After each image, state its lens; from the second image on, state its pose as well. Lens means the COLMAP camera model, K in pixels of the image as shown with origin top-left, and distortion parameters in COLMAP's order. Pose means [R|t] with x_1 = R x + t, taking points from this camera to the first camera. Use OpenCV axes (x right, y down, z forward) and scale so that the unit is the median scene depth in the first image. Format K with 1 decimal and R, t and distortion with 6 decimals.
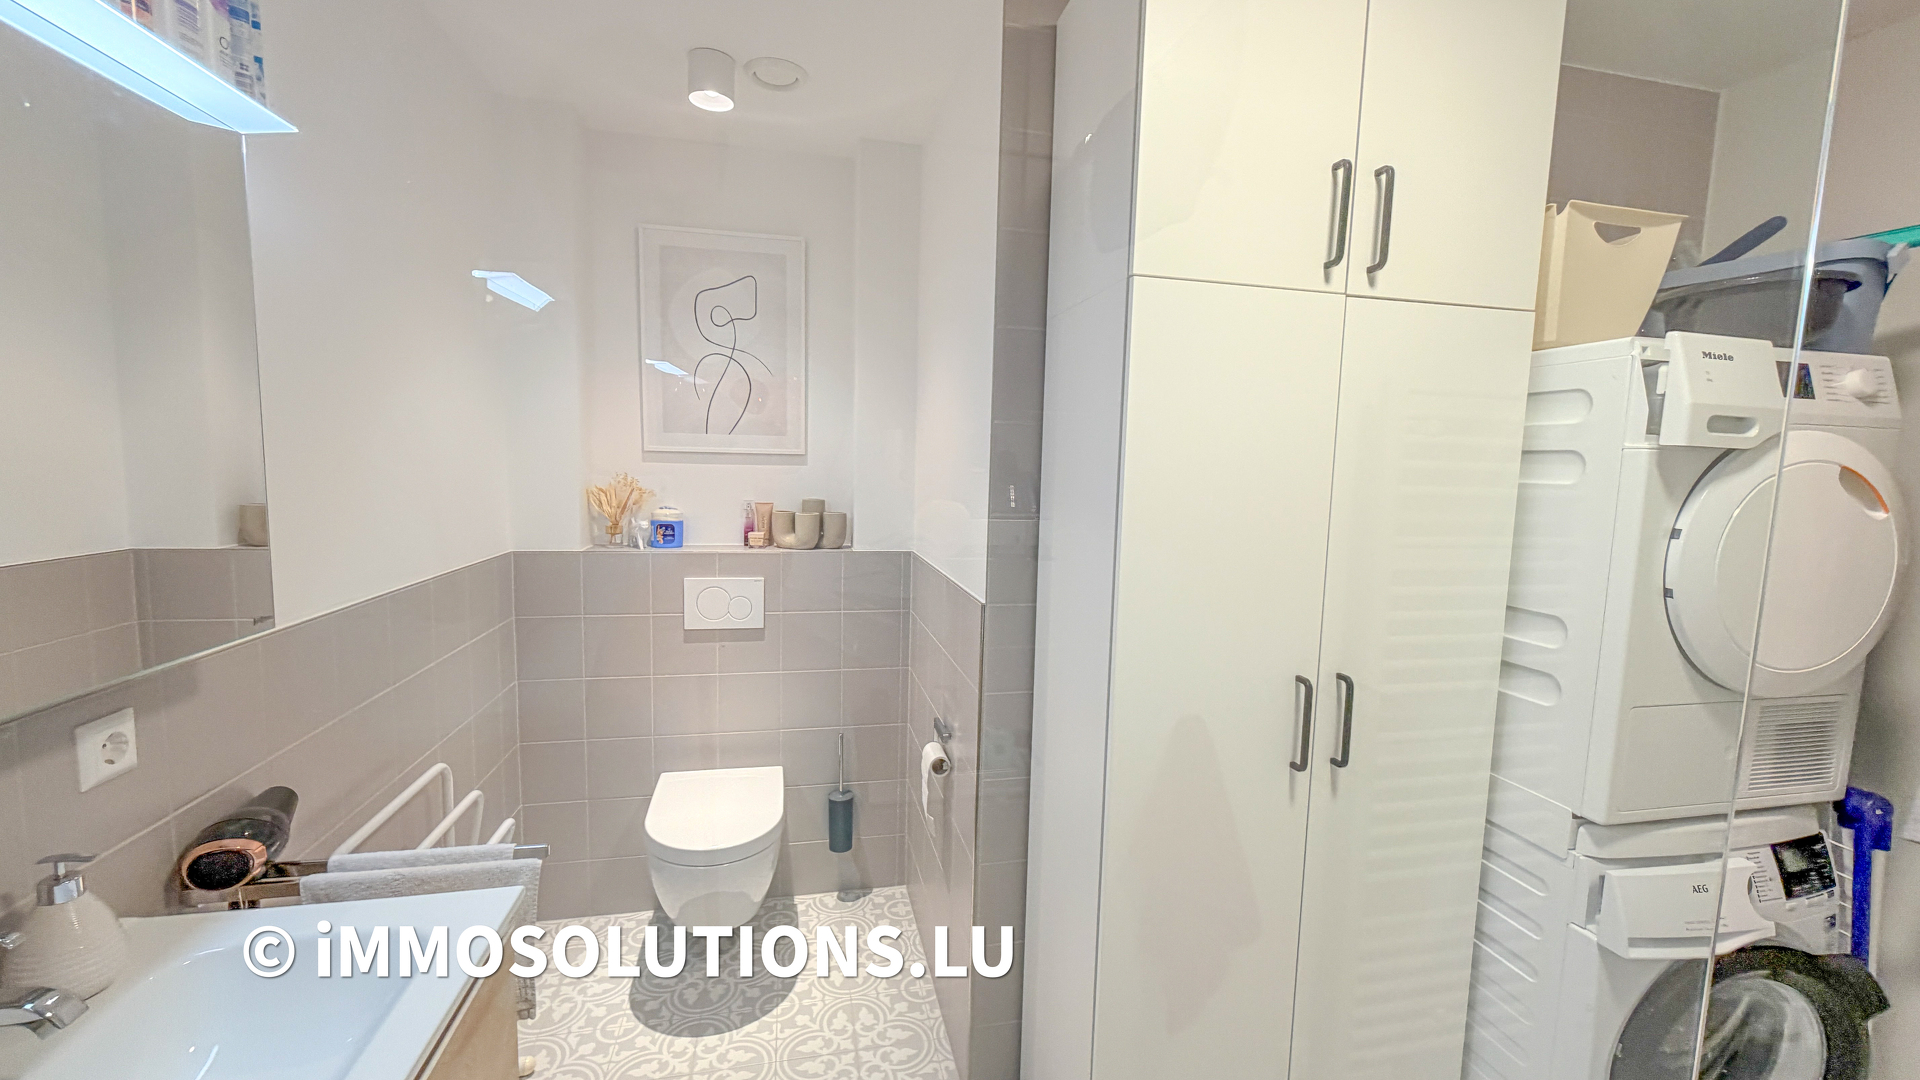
lens RADIAL K [[769.5, 0, 966.7], [0, 769.5, 542.1], [0, 0, 1]] dist [-0.000880, -0.000050]
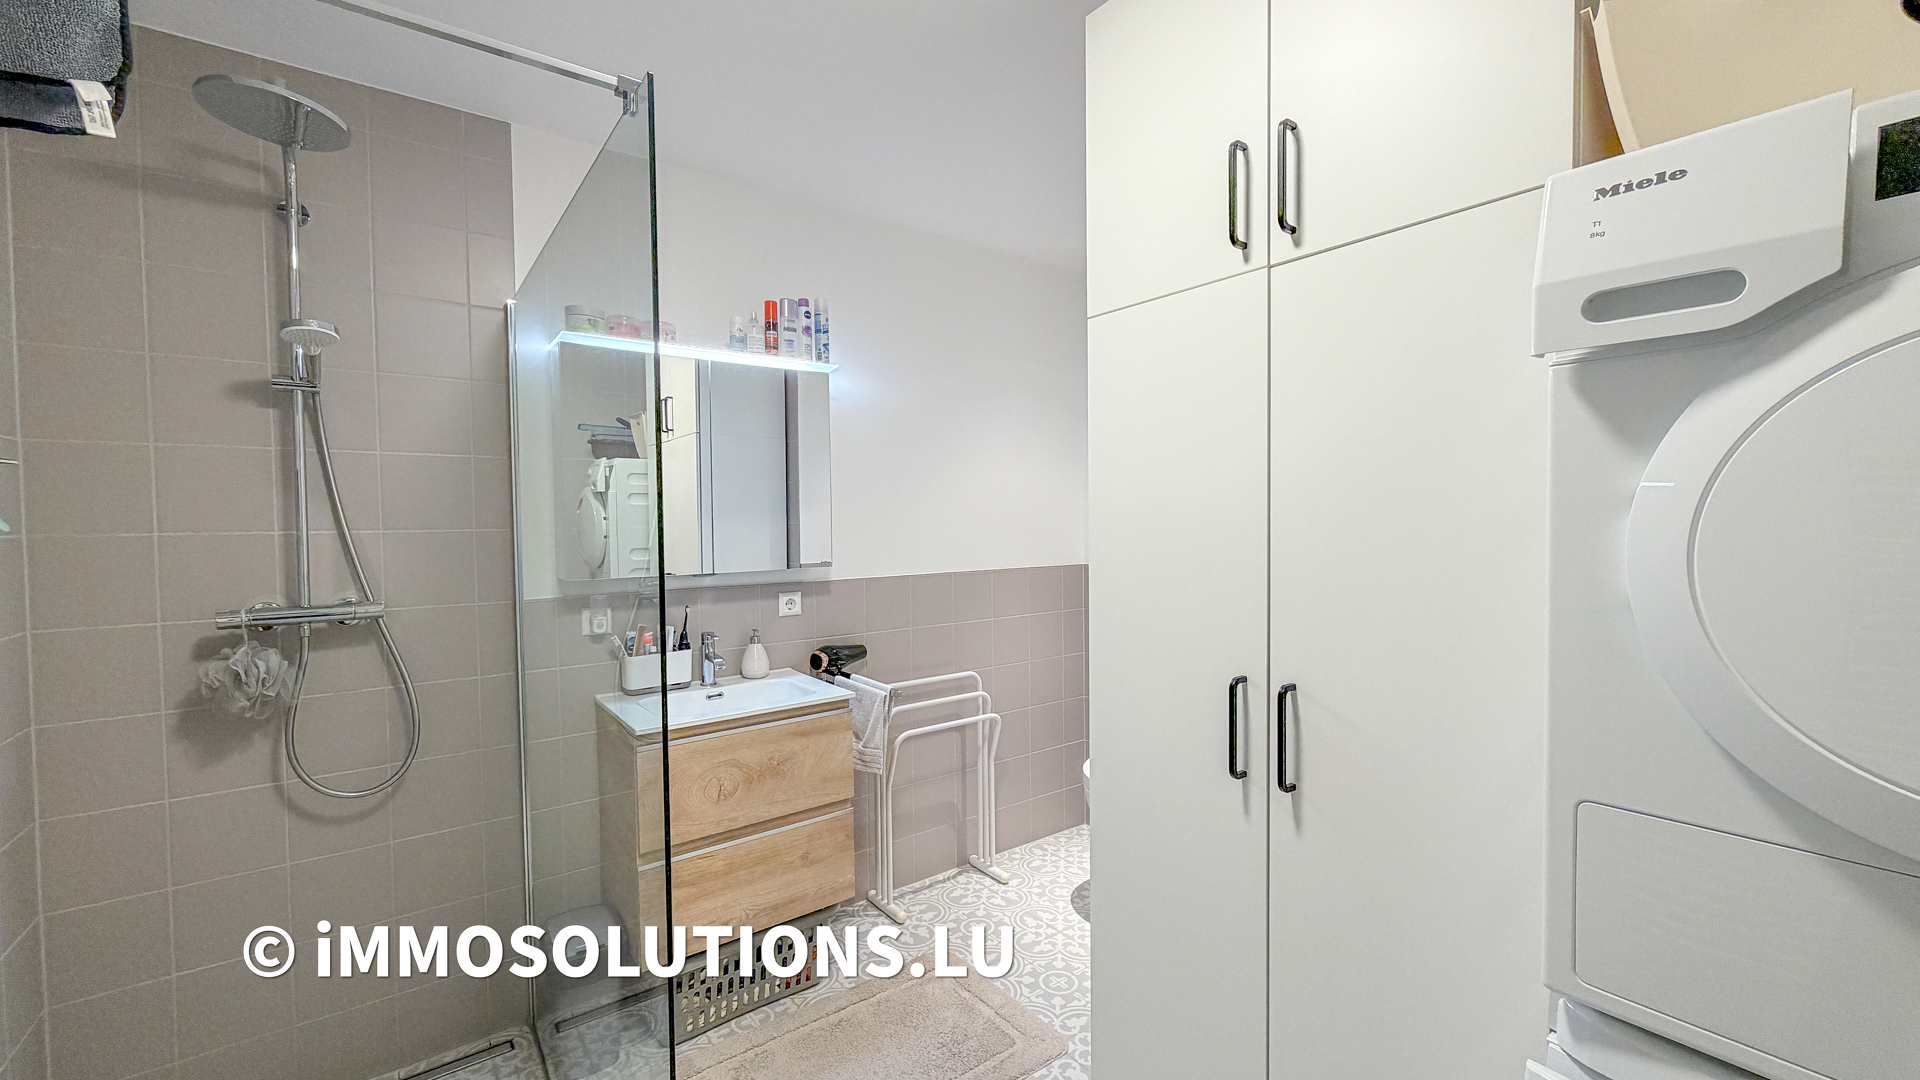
lens RADIAL K [[764.3, 0, 965.4], [0, 764.3, 539.9], [0, 0, 1]] dist [0.000647, 0.000379]
pose [[0.411641, -0.006278, -0.911324, 1.180003], [-0.073141, 0.996523, -0.039902, 0.073510], [0.908406, 0.083080, 0.409751, 0.308797]]
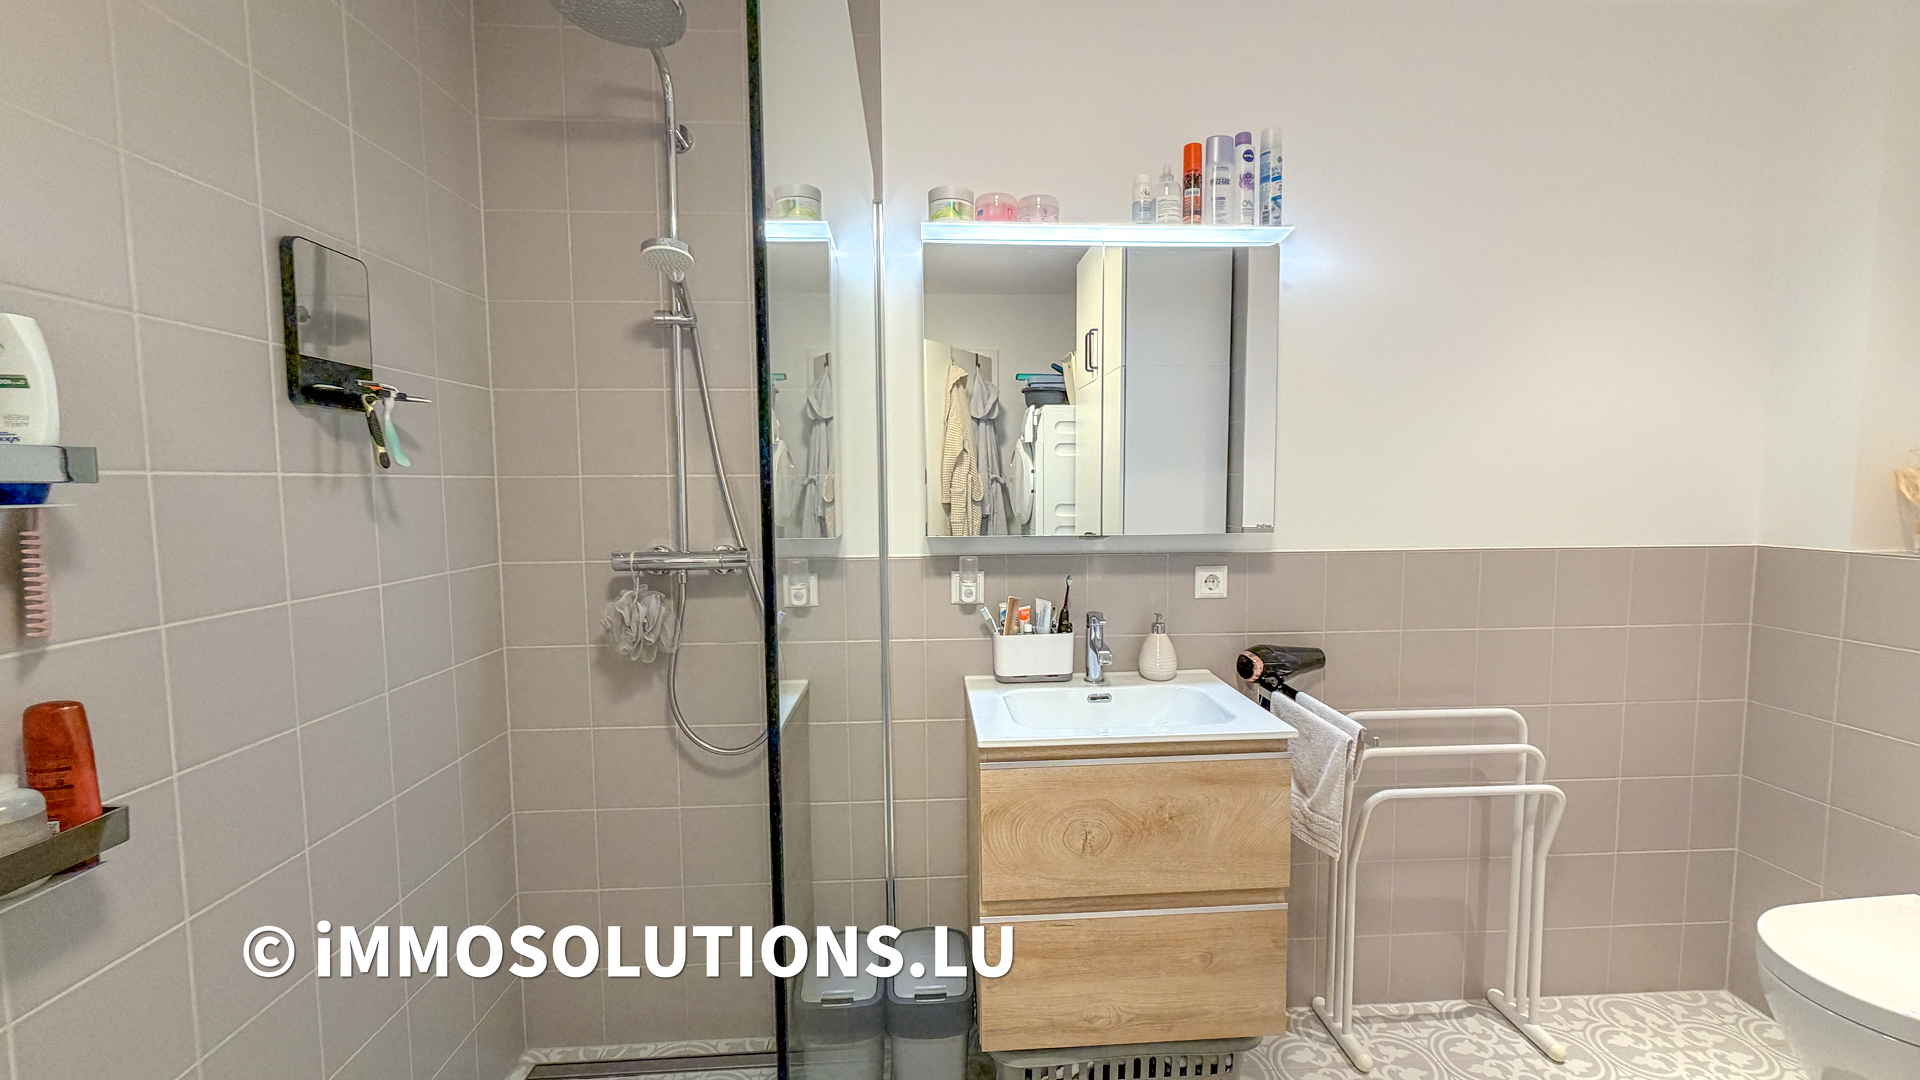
lens RADIAL K [[764.3, 0, 965.4], [0, 764.3, 539.9], [0, 0, 1]] dist [0.000647, 0.000379]
pose [[-0.166174, 0.046515, -0.984999, 0.669124], [-0.101072, 0.992823, 0.063935, 0.069748], [0.980903, 0.110180, -0.160280, 0.489885]]
